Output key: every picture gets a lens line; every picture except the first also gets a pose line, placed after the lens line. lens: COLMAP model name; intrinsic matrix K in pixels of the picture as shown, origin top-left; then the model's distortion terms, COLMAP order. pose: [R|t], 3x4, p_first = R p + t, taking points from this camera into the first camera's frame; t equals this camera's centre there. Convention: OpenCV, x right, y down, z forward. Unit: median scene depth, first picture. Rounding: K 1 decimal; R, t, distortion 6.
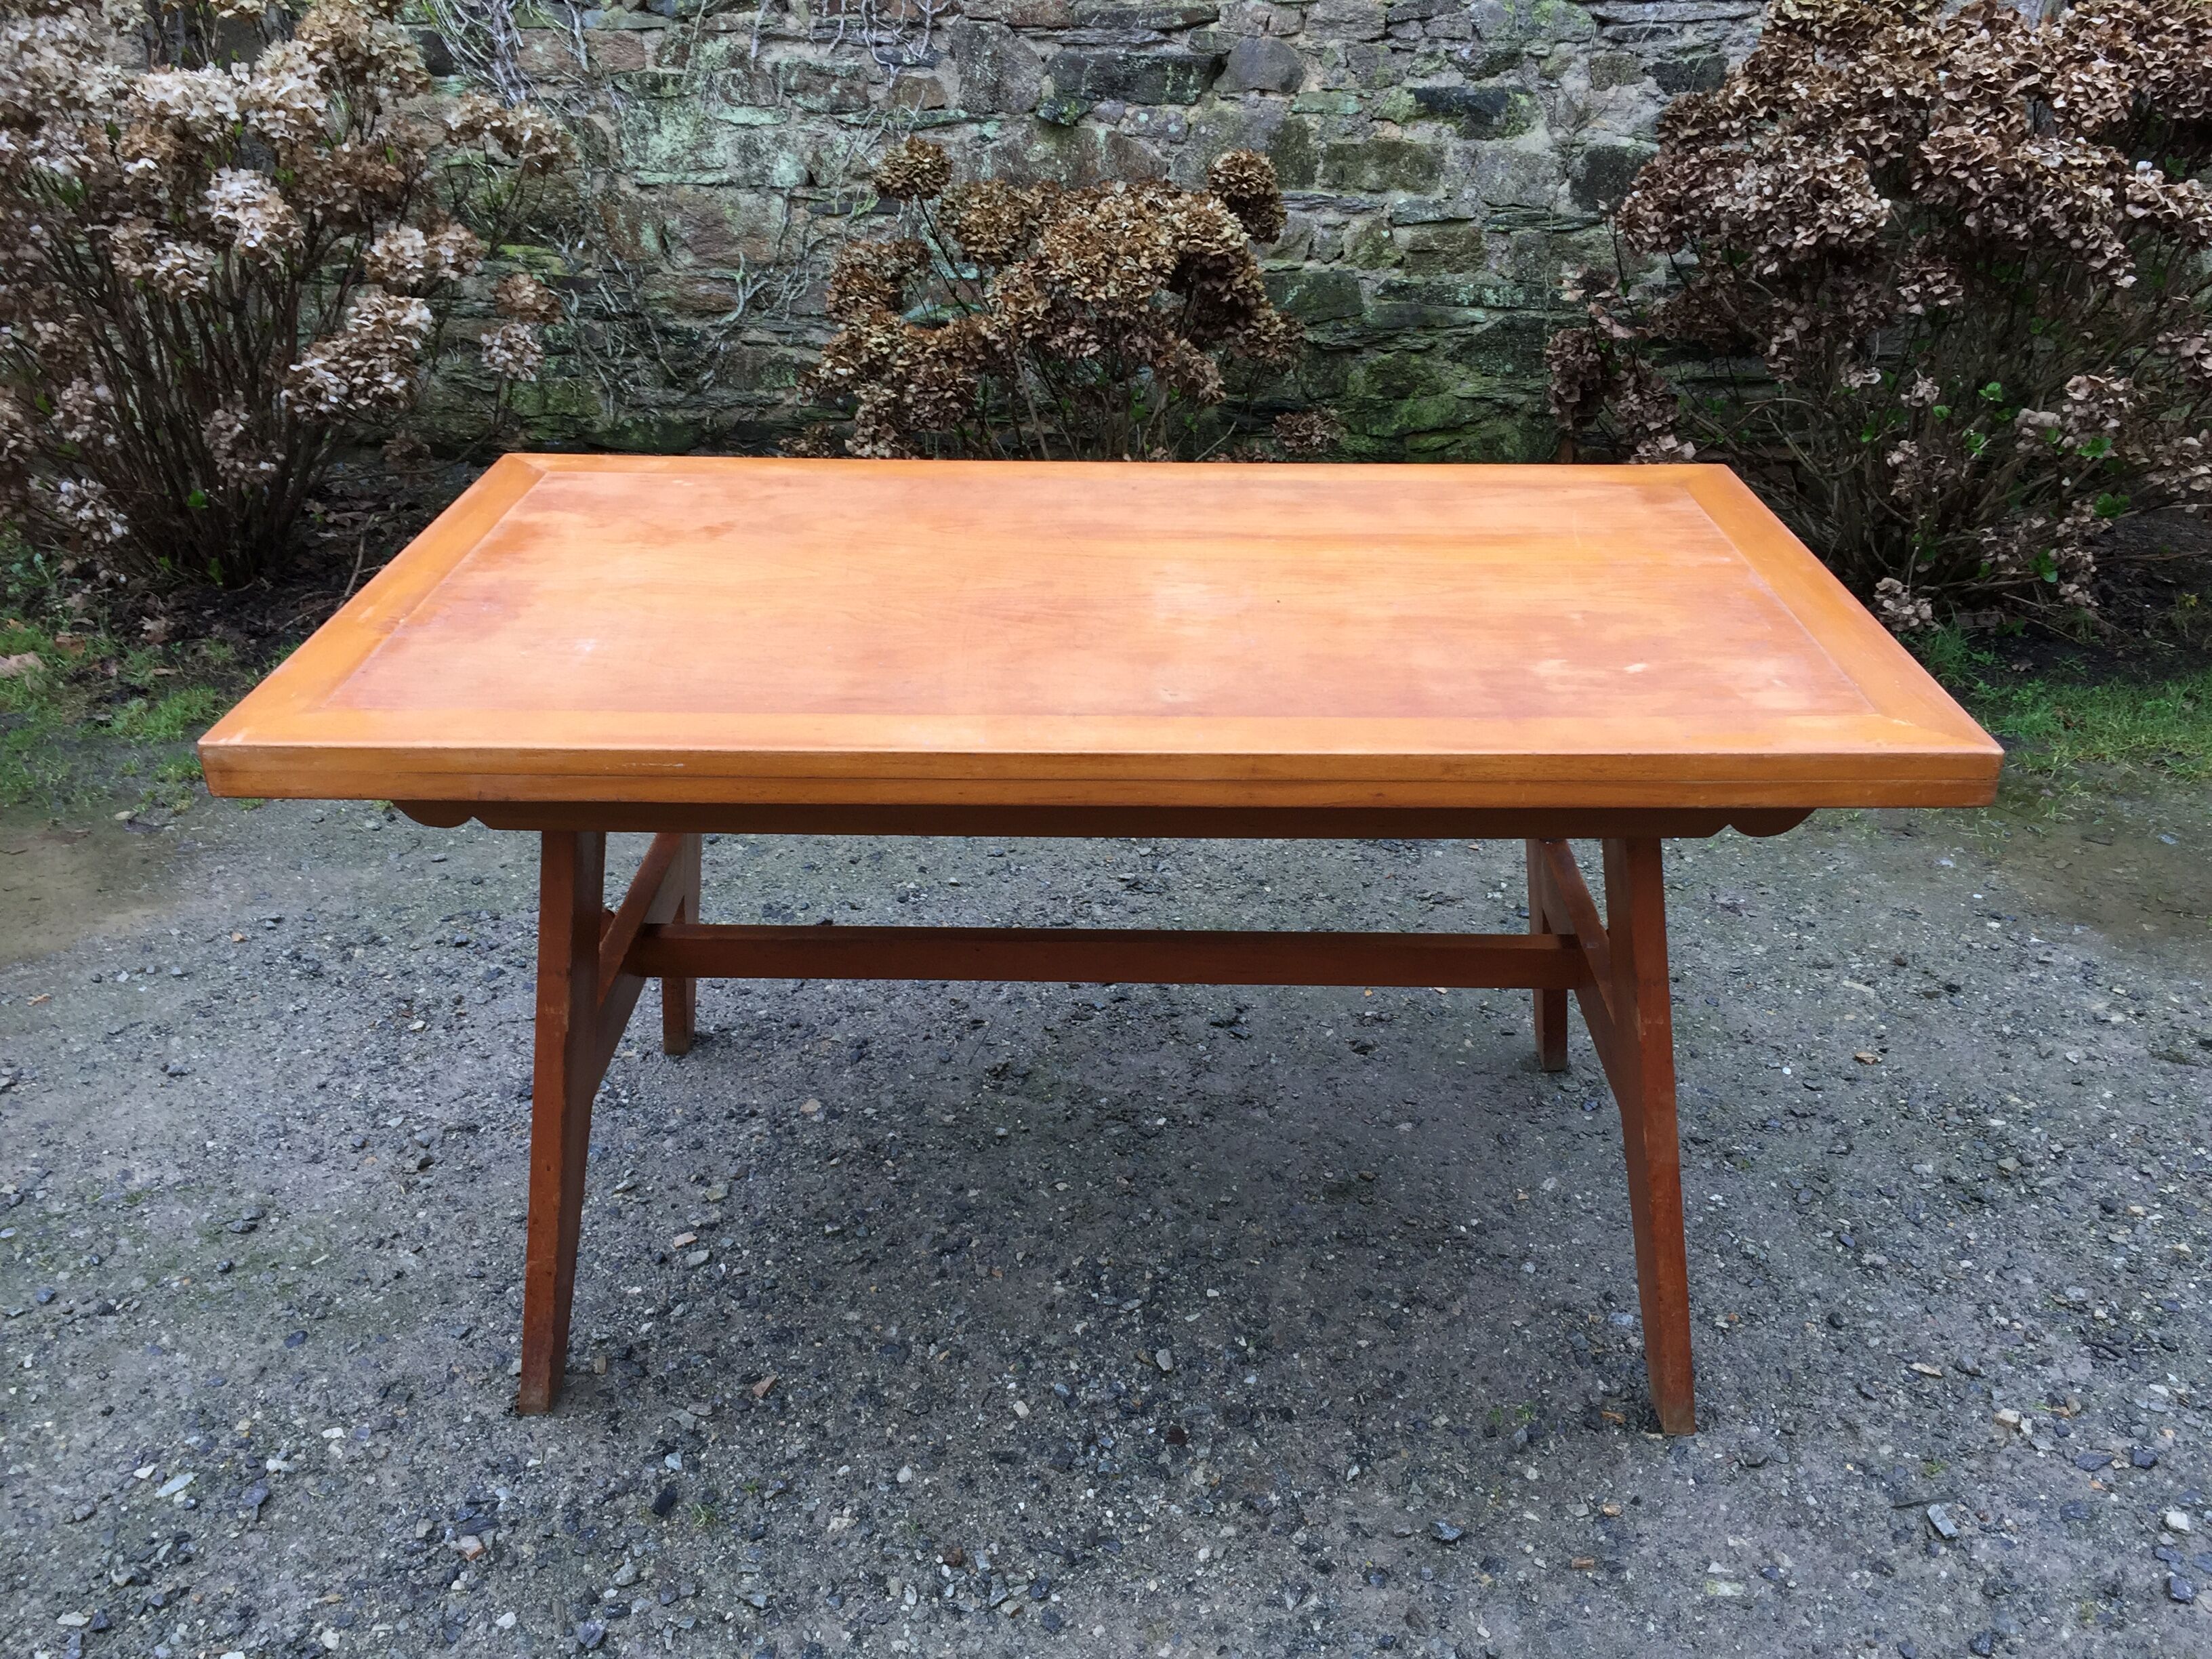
lens RADIAL K [[1942.4, 0, 1138.4], [0, 1942.4, 851.0], [0, 0, 1]] dist [0.091177, -0.125365]
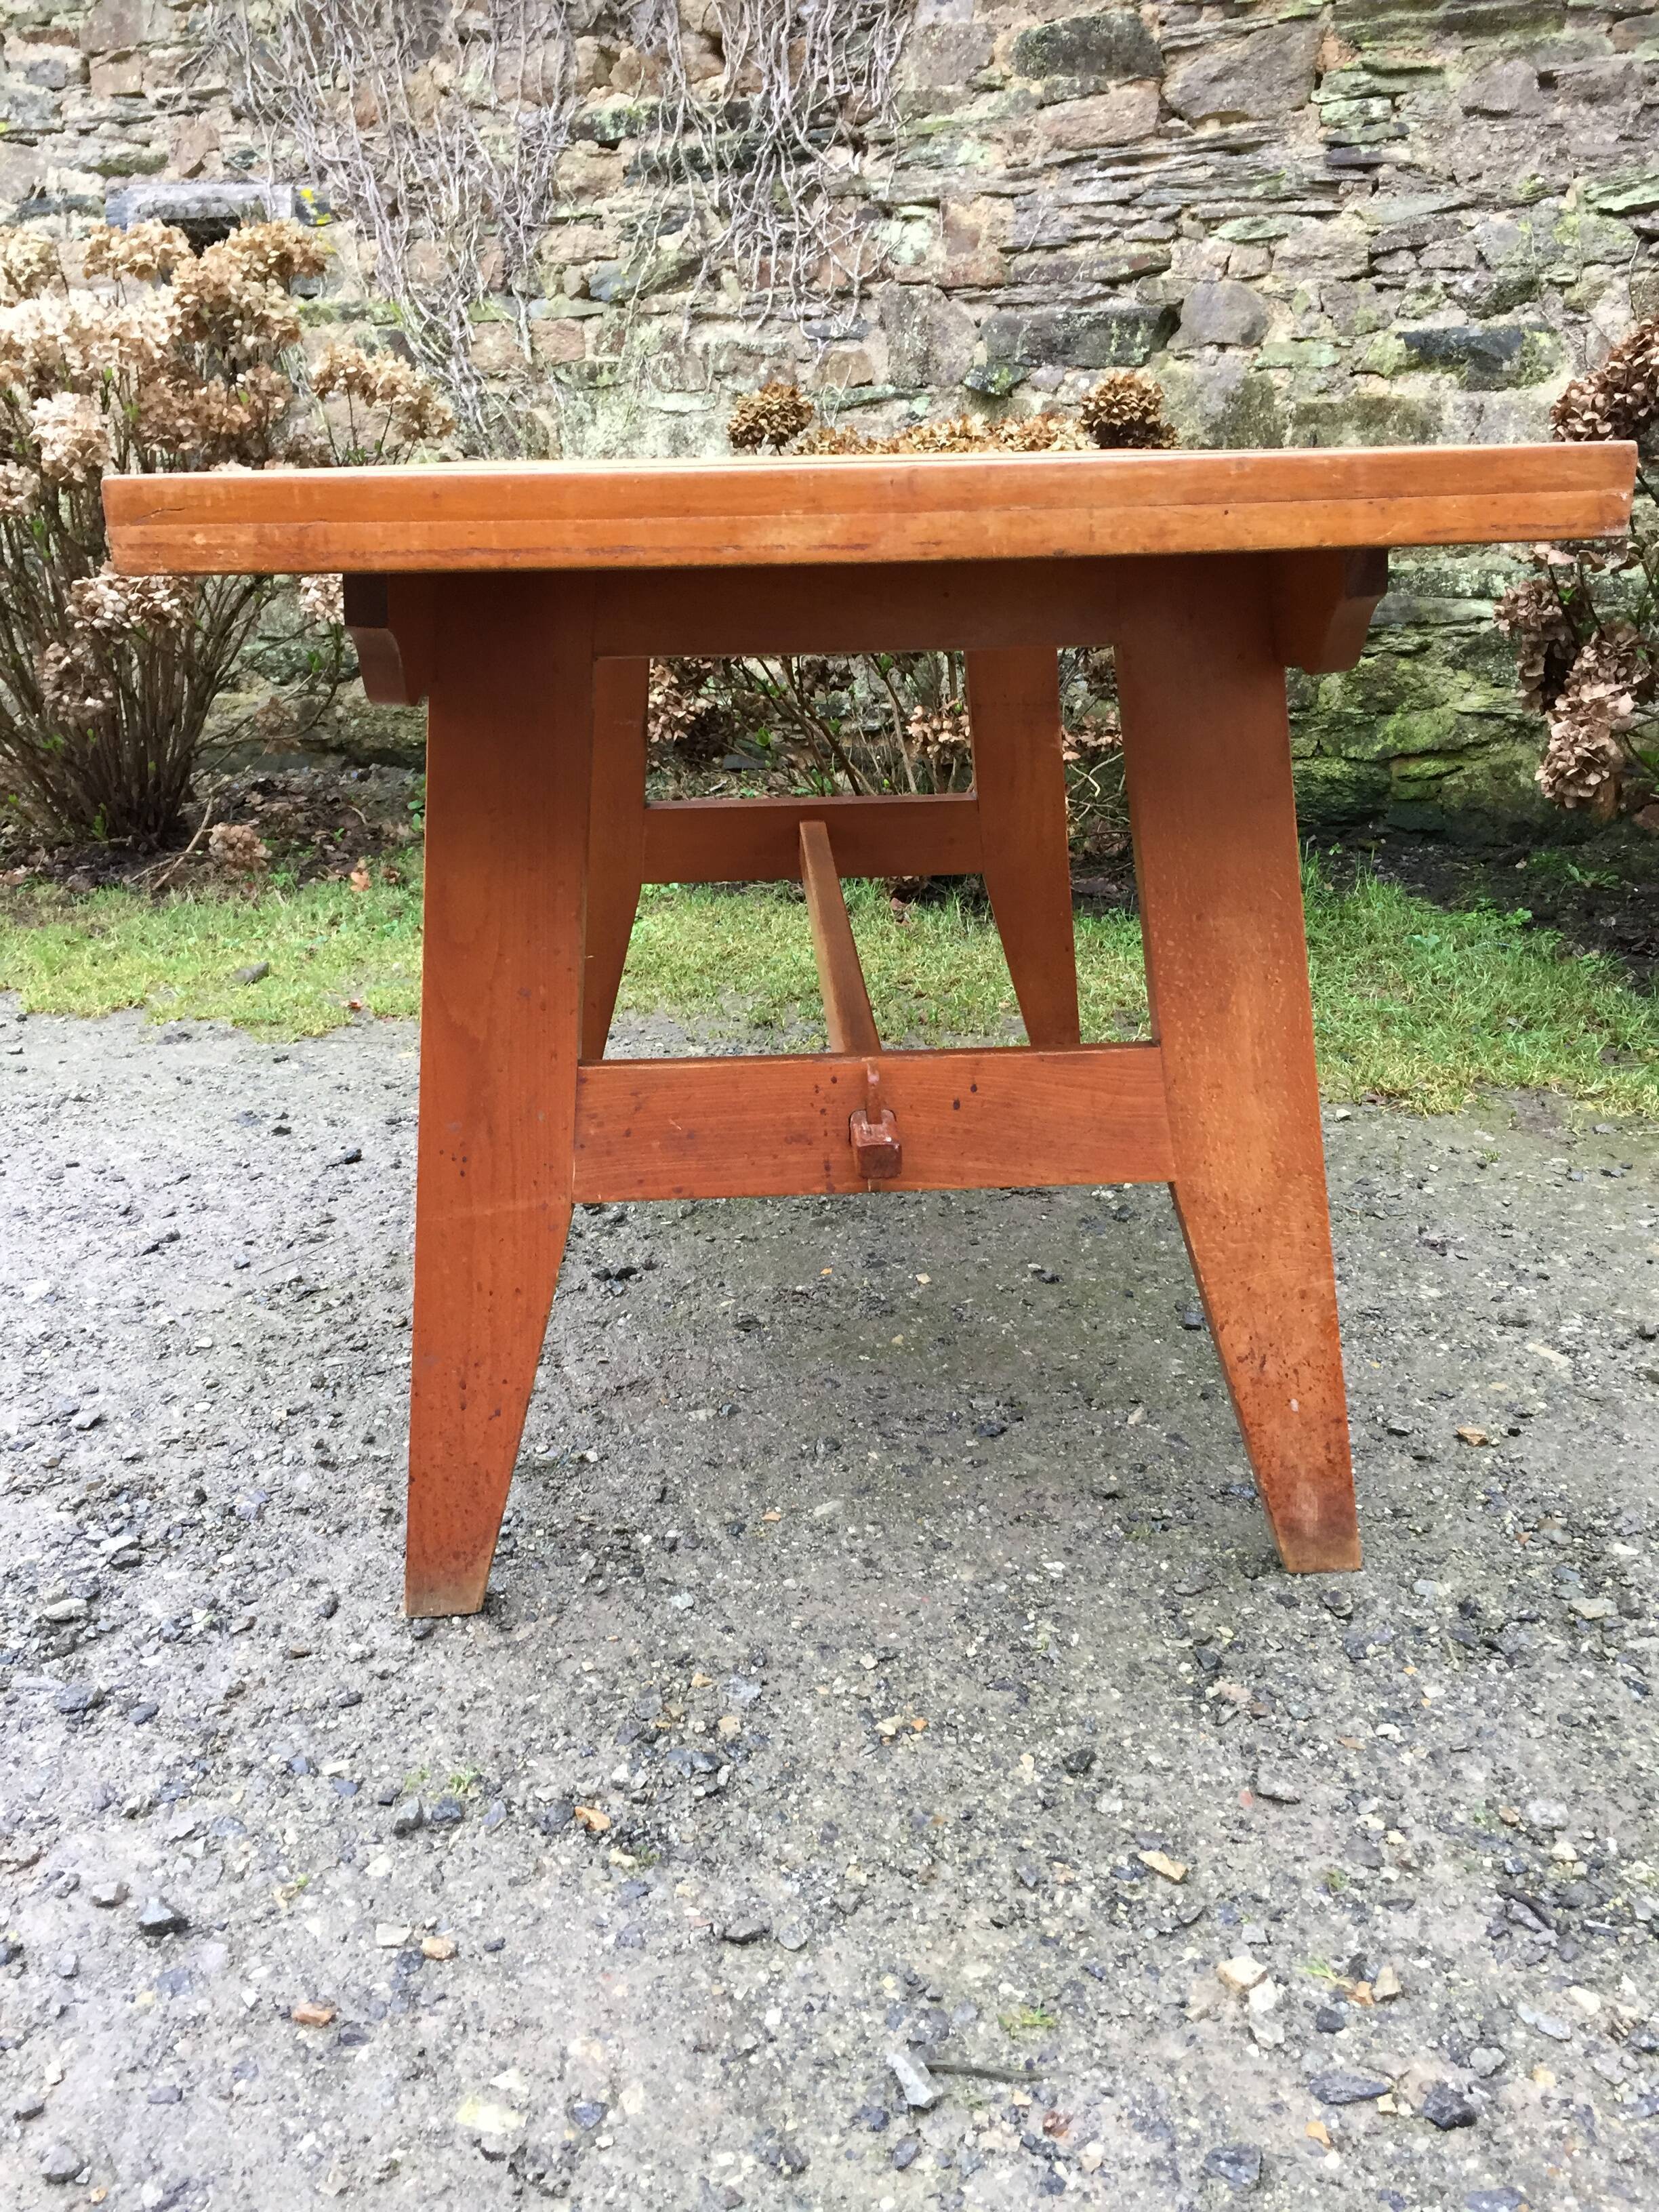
lens RADIAL K [[1947.8, 0, 826.2], [0, 1947.8, 1120.1], [0, 0, 1]] dist [0.086217, -0.115907]
pose [[0.934385, 0.090229, -0.344649, 0.290193], [-0.135570, 0.984669, -0.109762, 0.077609], [0.329462, 0.149284, 0.932293, 0.249131]]
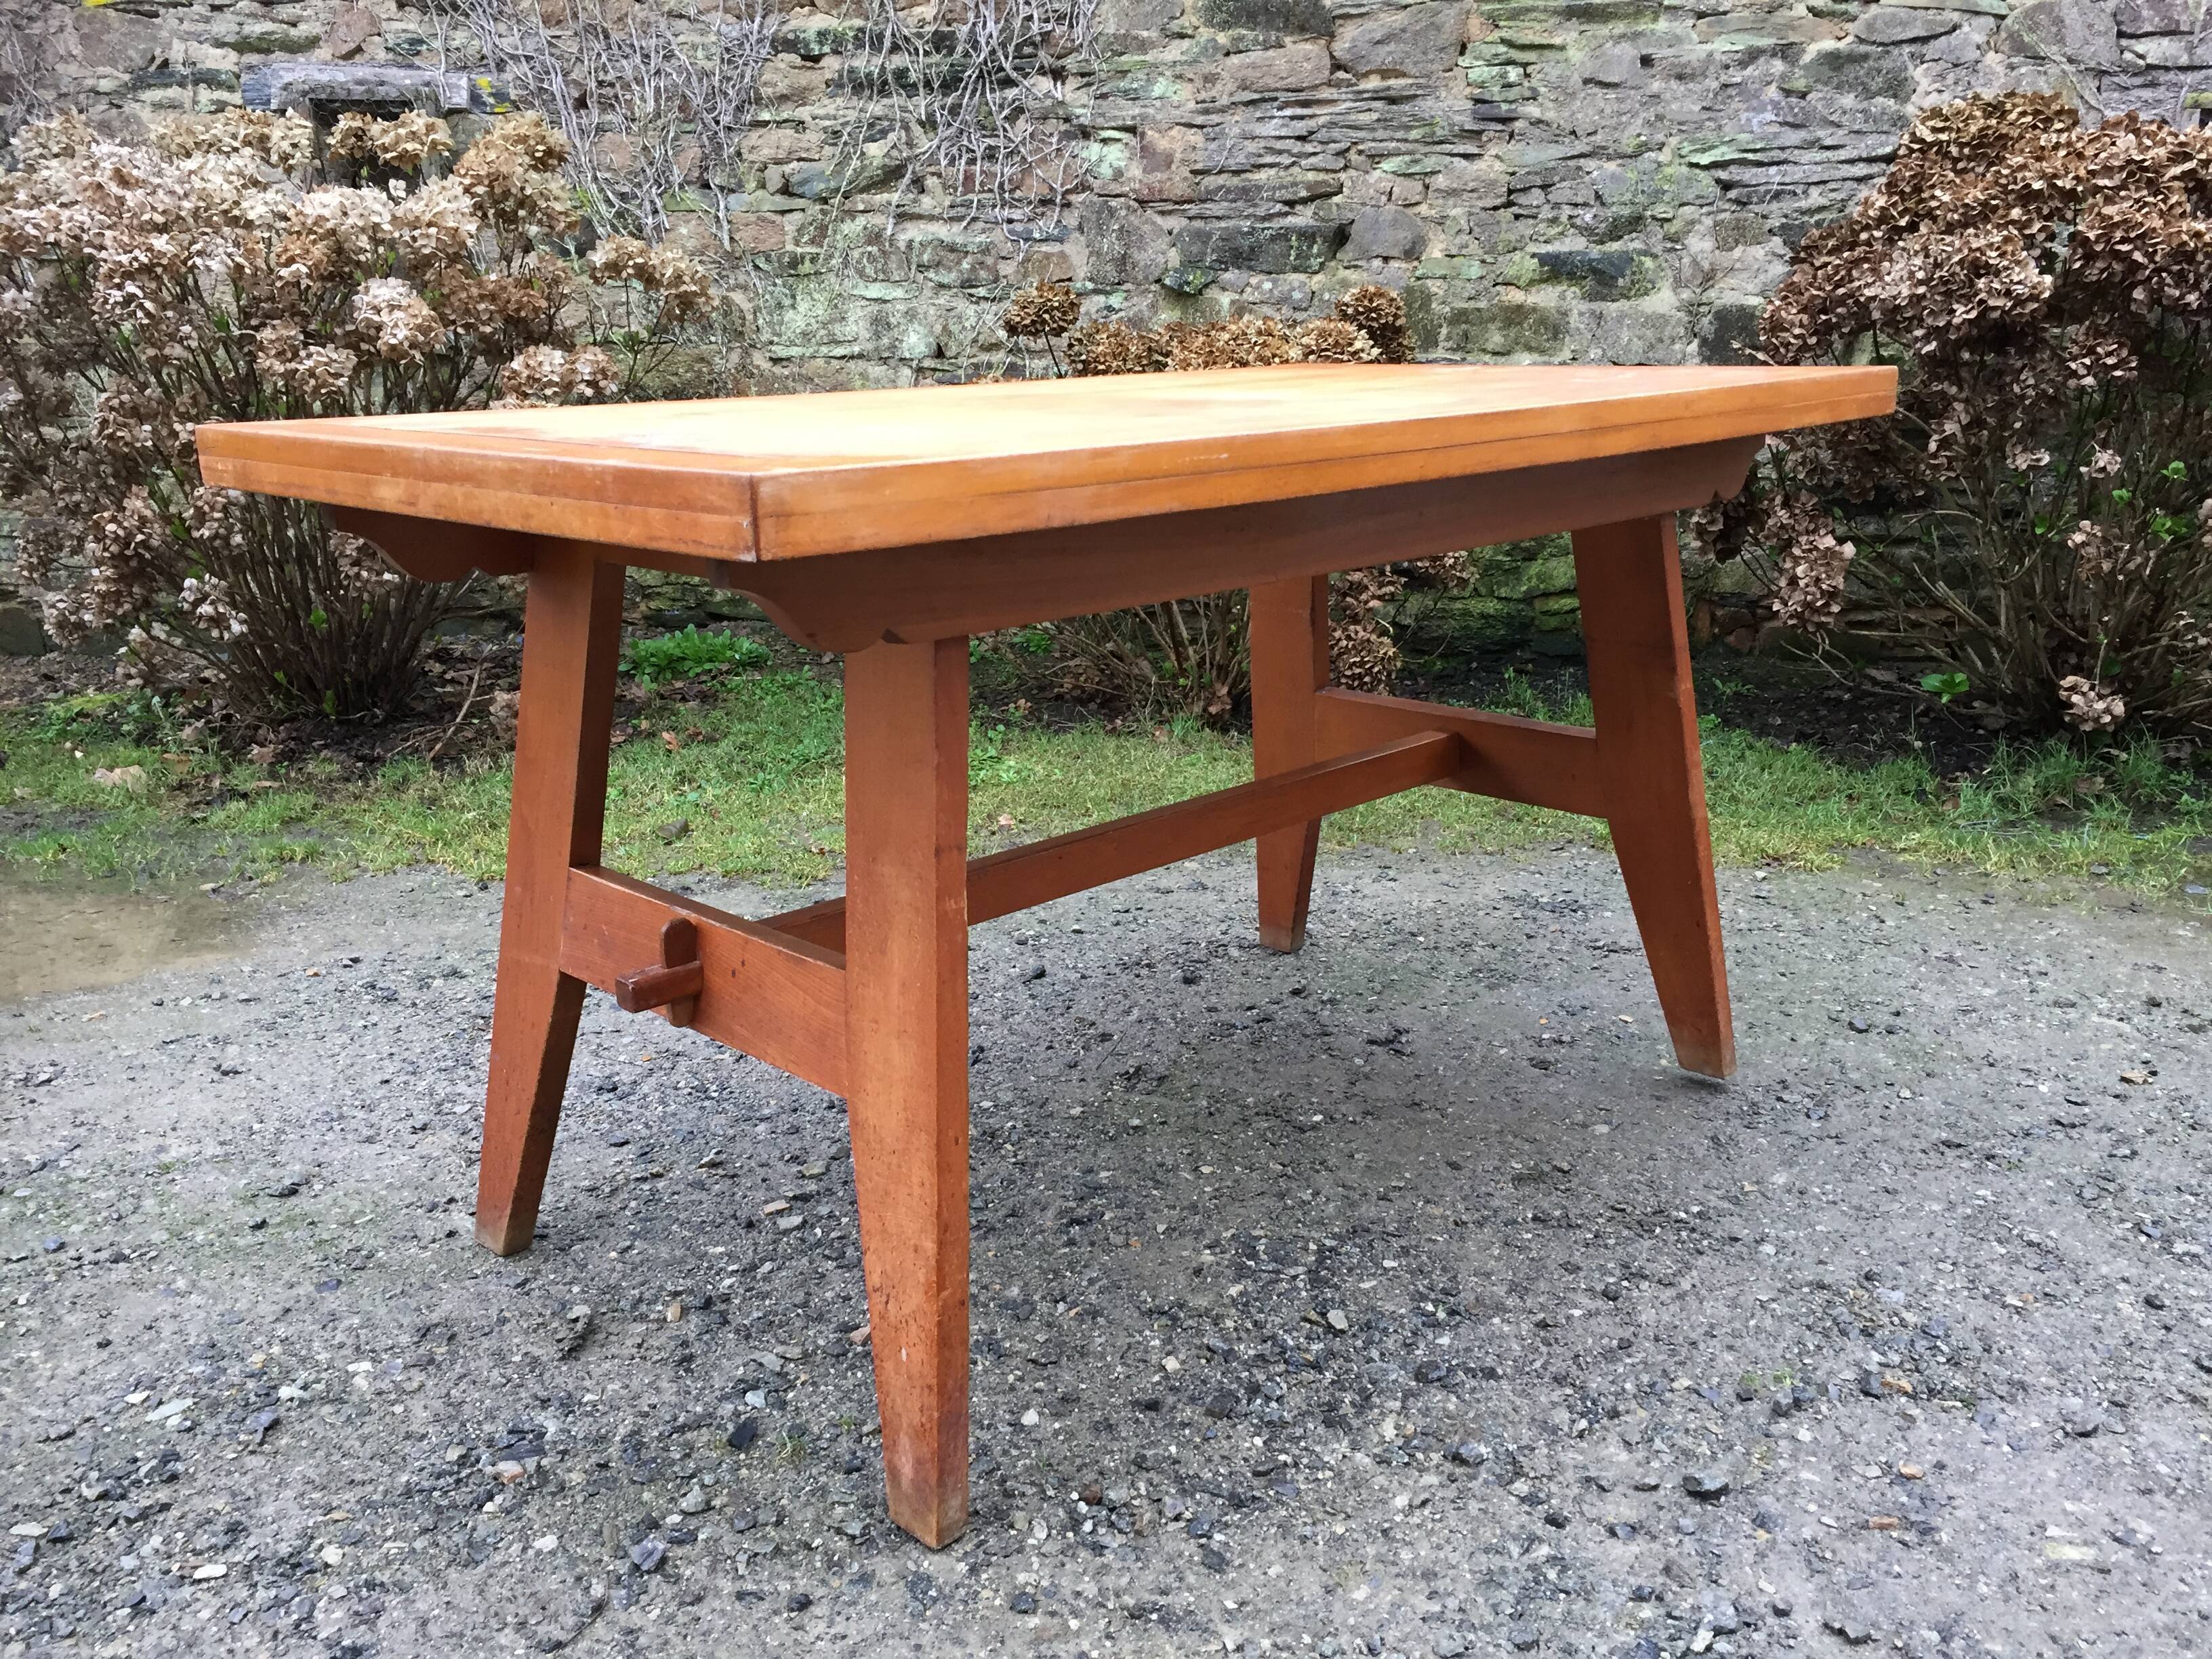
lens RADIAL K [[1947.8, 0, 1130.7], [0, 1947.8, 826.7], [0, 0, 1]] dist [0.086217, -0.115907]
pose [[0.998707, 0.003758, -0.050692, -0.020083], [-0.013894, 0.979467, -0.201124, 0.134133], [0.048896, 0.201568, 0.978253, 0.079372]]
